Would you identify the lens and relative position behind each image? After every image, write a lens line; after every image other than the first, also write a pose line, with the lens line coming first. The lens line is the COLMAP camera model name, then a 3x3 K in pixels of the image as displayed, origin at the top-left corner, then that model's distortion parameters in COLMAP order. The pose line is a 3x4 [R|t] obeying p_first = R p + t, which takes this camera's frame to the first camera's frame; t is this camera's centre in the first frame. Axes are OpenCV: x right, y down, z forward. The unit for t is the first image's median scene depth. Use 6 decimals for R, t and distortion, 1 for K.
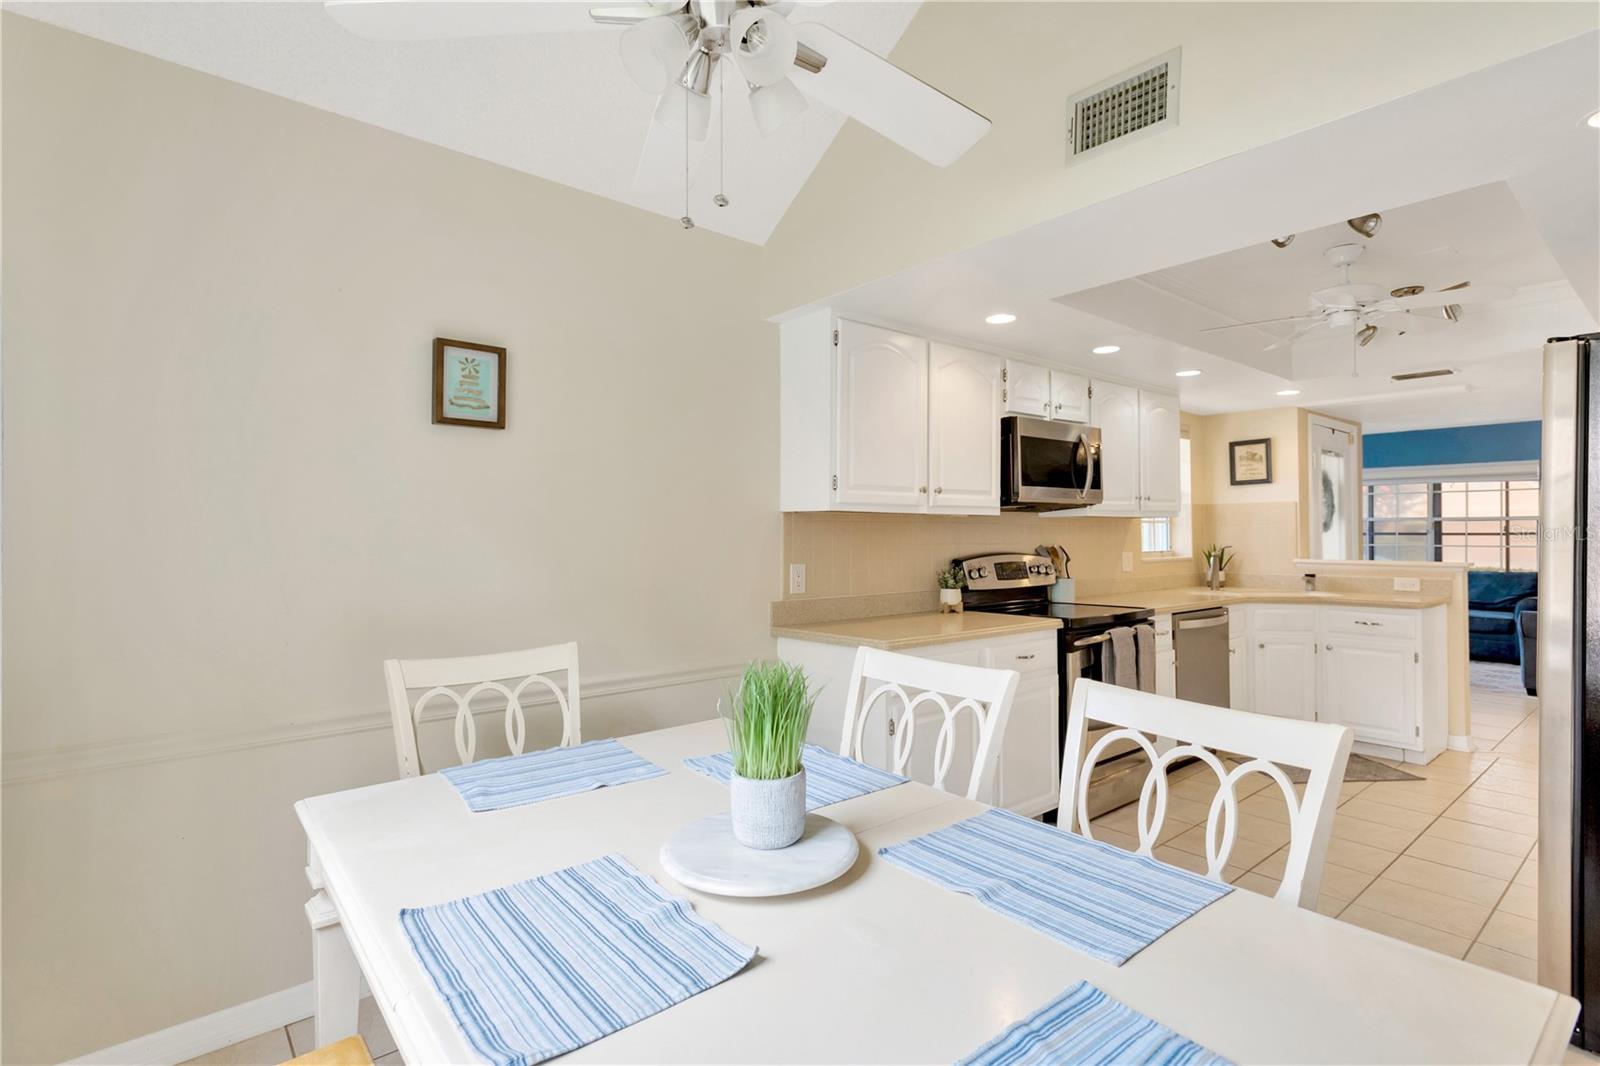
lens RADIAL K [[742.8, 0, 802.5], [0, 742.8, 522.4], [0, 0, 1]] dist [0.010985, -0.004168]
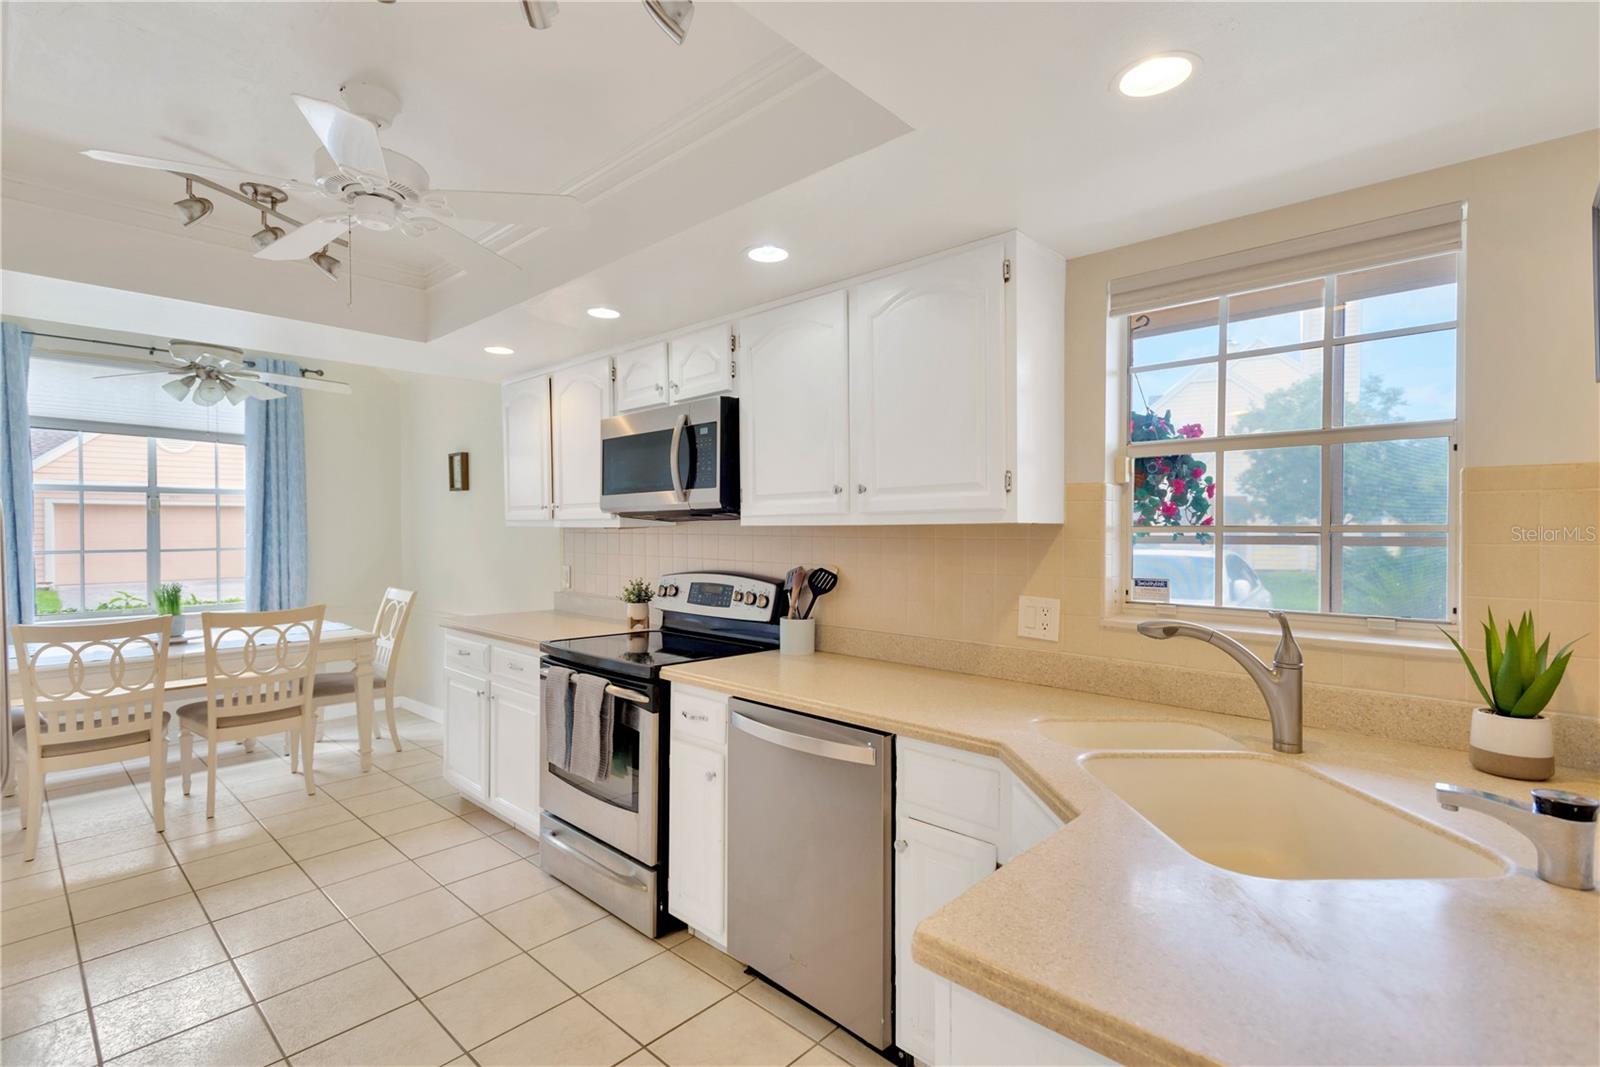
lens RADIAL K [[742.8, 0, 804.4], [0, 742.8, 534.3], [0, 0, 1]] dist [0.010985, -0.004168]
pose [[0.141583, 0.017059, -0.989779, 0.983332], [0.017968, 0.999643, 0.019799, -0.012034], [0.989763, -0.020588, 0.141226, 0.896836]]
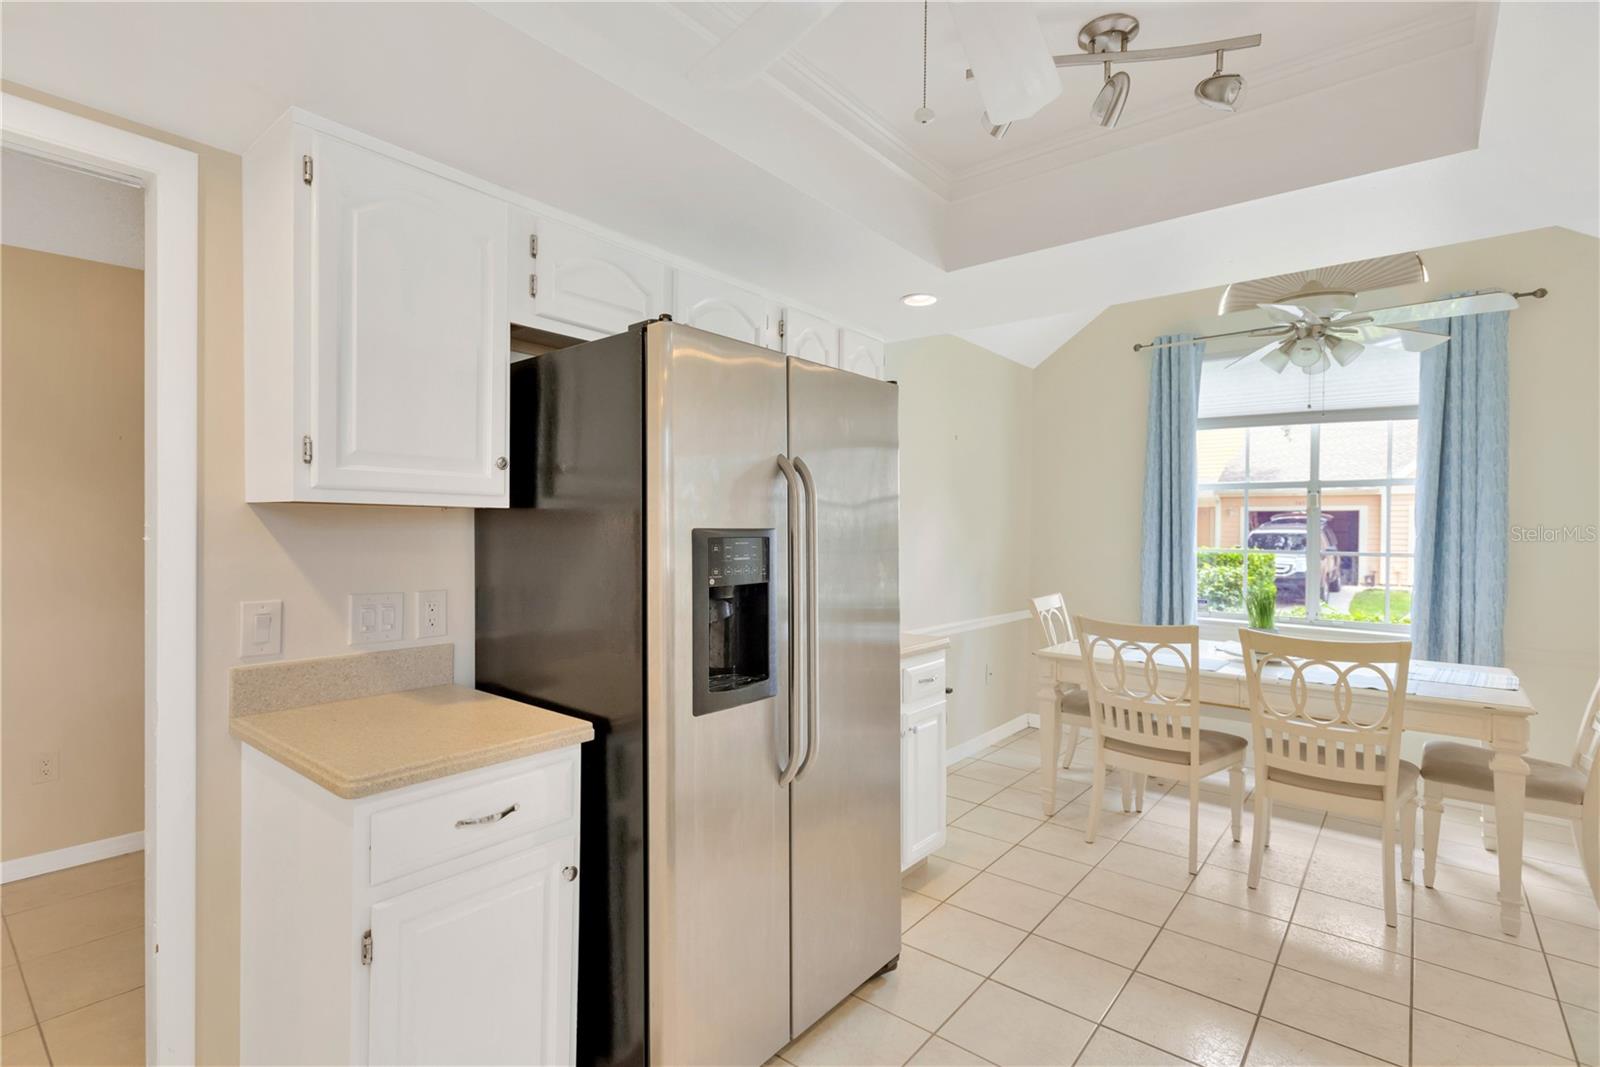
lens RADIAL K [[742.8, 0, 783.3], [0, 742.8, 537.2], [0, 0, 1]] dist [0.010985, -0.004168]
pose [[-0.983242, -0.000780, -0.182303, 0.558702], [0.000023, 0.999990, -0.004406, 0.002332], [0.182304, -0.004337, -0.983233, 0.935963]]
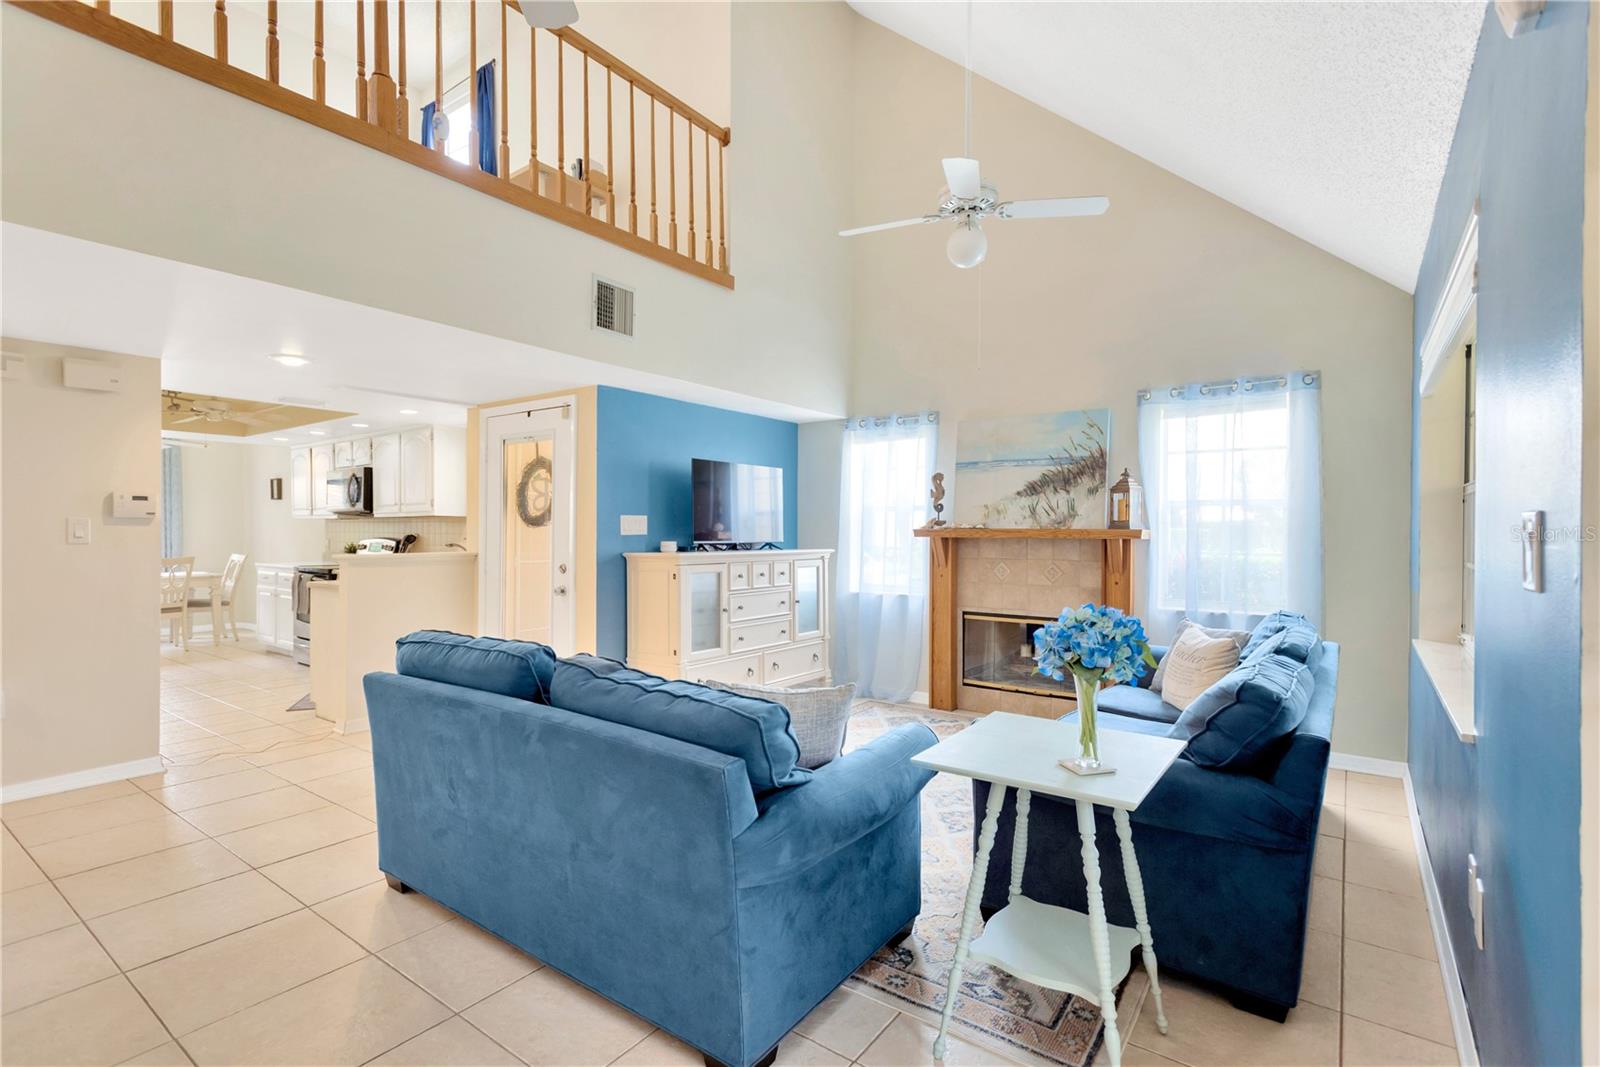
lens RADIAL K [[742.8, 0, 789.1], [0, 742.8, 537.6], [0, 0, 1]] dist [0.010985, -0.004168]
pose [[0.249308, 0.012547, -0.968343, 2.252724], [0.008351, 0.999851, 0.015105, 0.022374], [0.968388, -0.011853, 0.249166, 1.449725]]
